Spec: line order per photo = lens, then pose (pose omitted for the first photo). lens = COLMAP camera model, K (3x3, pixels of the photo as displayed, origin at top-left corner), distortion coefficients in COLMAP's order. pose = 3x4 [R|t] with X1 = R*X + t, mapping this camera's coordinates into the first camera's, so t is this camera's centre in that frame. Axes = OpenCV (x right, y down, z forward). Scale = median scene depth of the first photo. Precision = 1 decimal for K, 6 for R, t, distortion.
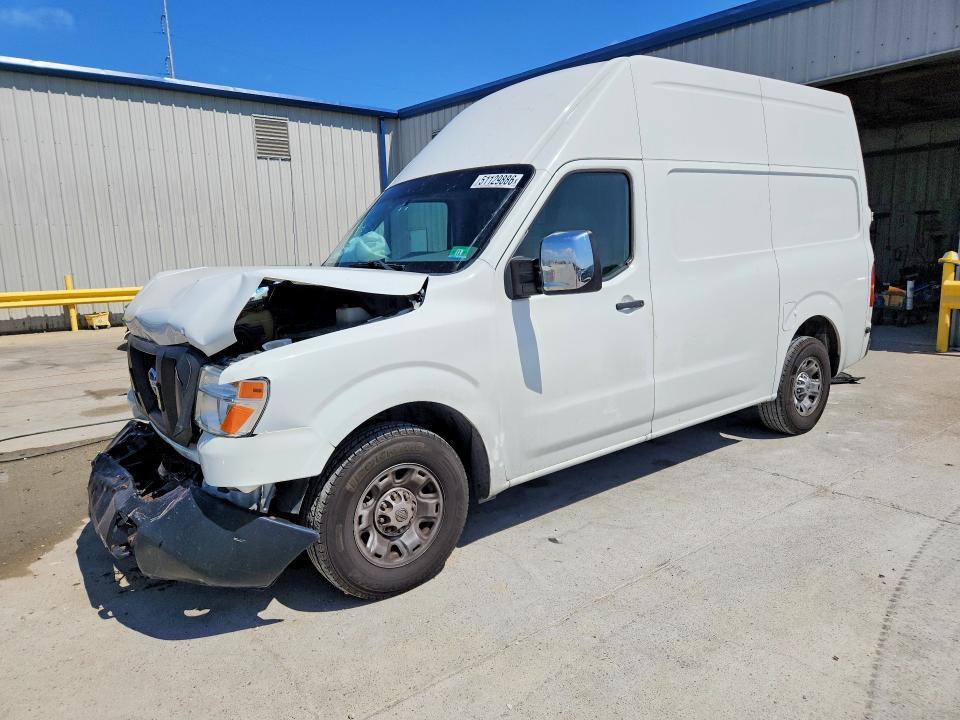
lens RADIAL K [[650.8, 0, 475.8], [0, 650.8, 352.8], [0, 0, 1]] dist [0.052417, -0.055708]
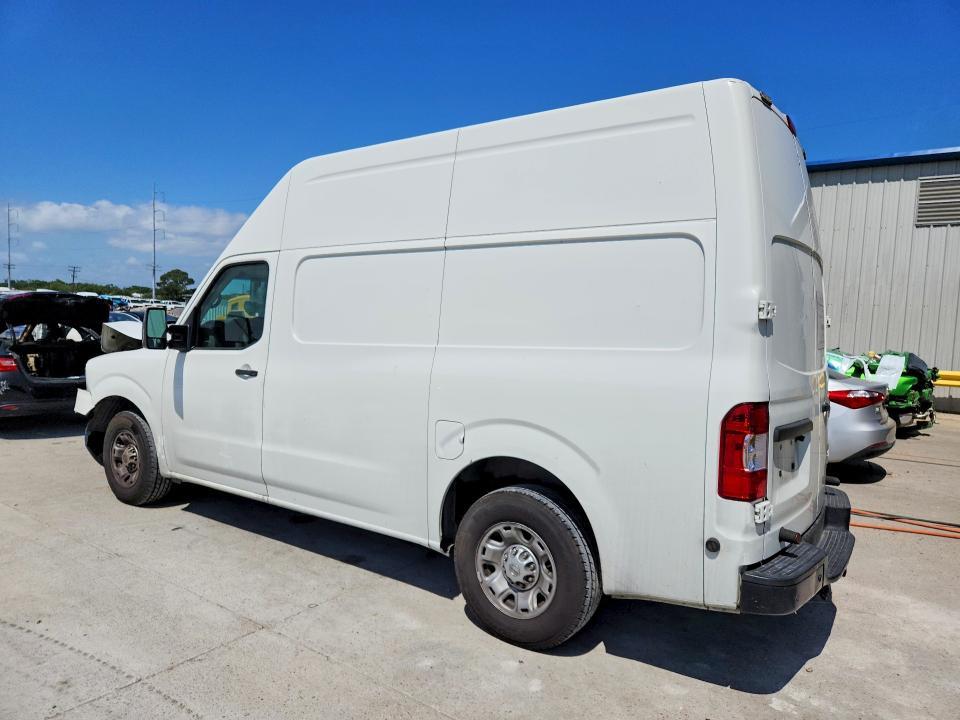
lens RADIAL K [[650.8, 0, 475.8], [0, 650.8, 352.8], [0, 0, 1]] dist [0.052417, -0.055708]
pose [[0.301122, 0.093657, -0.948975, 1.420720], [-0.197638, 0.979686, 0.033975, -0.221371], [0.932880, 0.177323, 0.313515, 0.968449]]
